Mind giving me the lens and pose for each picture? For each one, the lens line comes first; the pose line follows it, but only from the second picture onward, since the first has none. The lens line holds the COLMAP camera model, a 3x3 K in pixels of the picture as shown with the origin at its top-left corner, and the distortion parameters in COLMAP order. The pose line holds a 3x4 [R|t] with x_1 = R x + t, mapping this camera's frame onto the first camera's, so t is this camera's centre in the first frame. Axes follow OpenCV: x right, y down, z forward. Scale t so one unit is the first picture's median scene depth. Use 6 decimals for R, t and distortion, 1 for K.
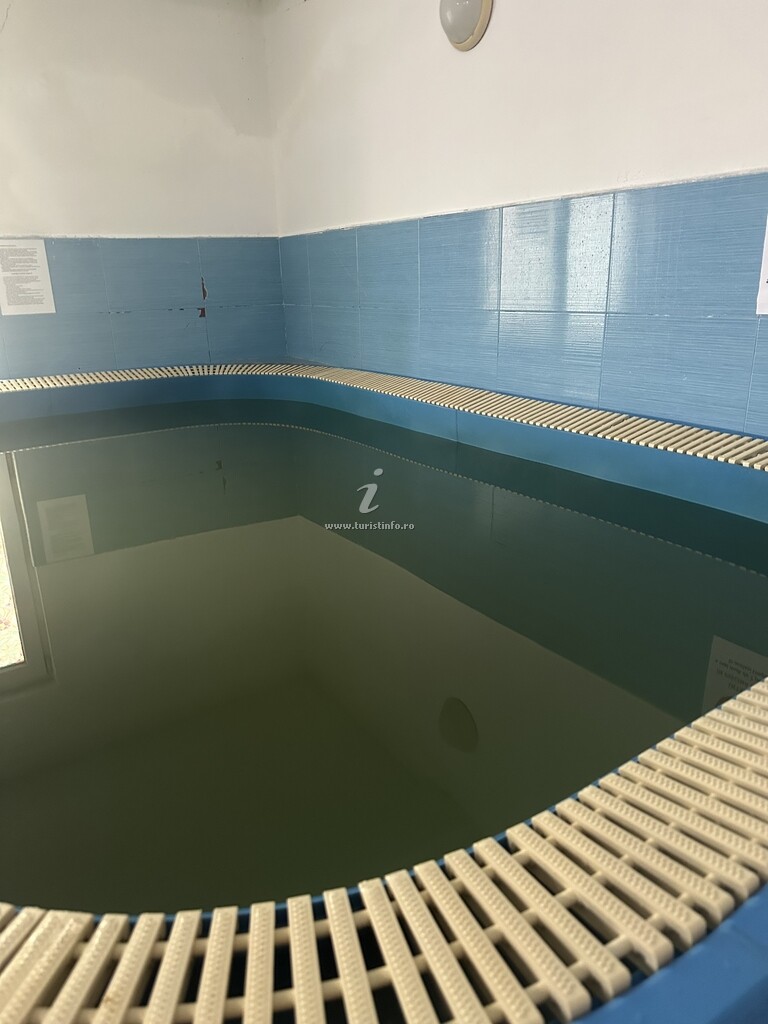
lens RADIAL K [[725.3, 0, 385.5], [0, 725.3, 515.0], [0, 0, 1]] dist [0.031742, -0.035057]
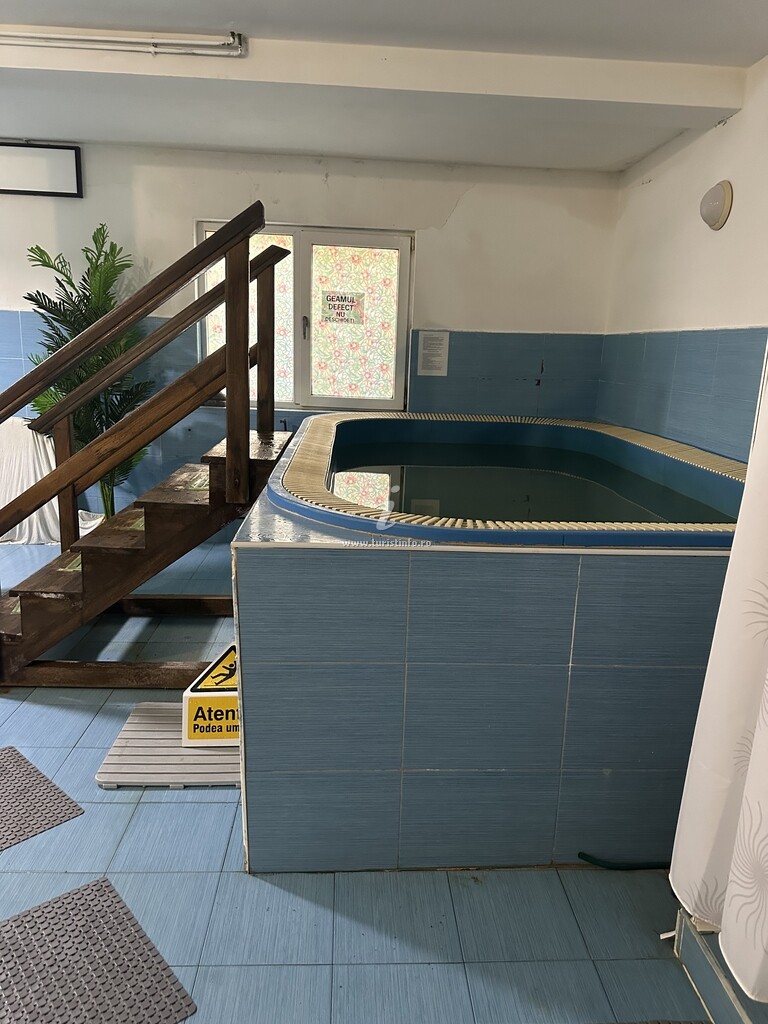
lens RADIAL K [[725.3, 0, 382.8], [0, 725.3, 512.2], [0, 0, 1]] dist [0.031742, -0.035057]
pose [[0.863971, 0.161278, -0.477016, 0.232531], [-0.208781, 0.976789, -0.047894, 0.119863], [0.458220, 0.140971, 0.877589, -0.418046]]
